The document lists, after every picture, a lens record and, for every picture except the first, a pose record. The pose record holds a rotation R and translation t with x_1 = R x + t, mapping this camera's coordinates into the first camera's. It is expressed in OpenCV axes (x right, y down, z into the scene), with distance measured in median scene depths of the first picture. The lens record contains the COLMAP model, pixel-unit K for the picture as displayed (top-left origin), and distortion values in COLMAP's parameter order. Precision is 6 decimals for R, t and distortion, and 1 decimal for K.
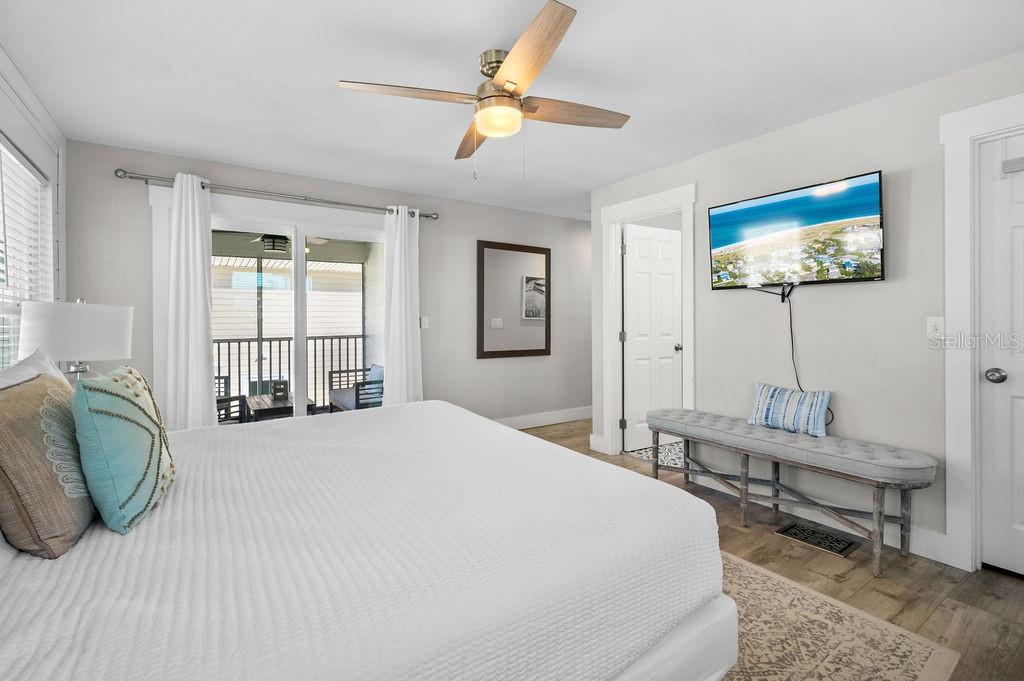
lens RADIAL K [[467.7, 0, 501.6], [0, 467.7, 317.5], [0, 0, 1]] dist [0.009859, -0.002255]
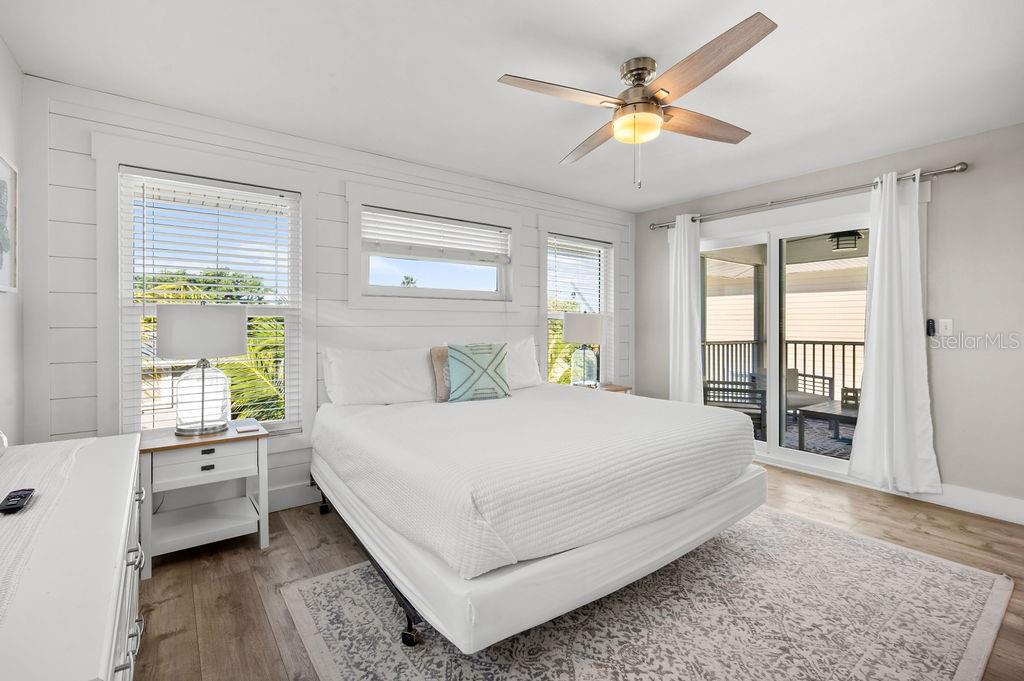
lens RADIAL K [[467.7, 0, 528.4], [0, 467.7, 318.7], [0, 0, 1]] dist [0.009859, -0.002255]
pose [[0.086970, -0.005386, -0.996196, 0.470154], [0.008649, 0.999952, -0.004652, -0.003862], [0.996173, -0.008211, 0.087012, 0.331856]]
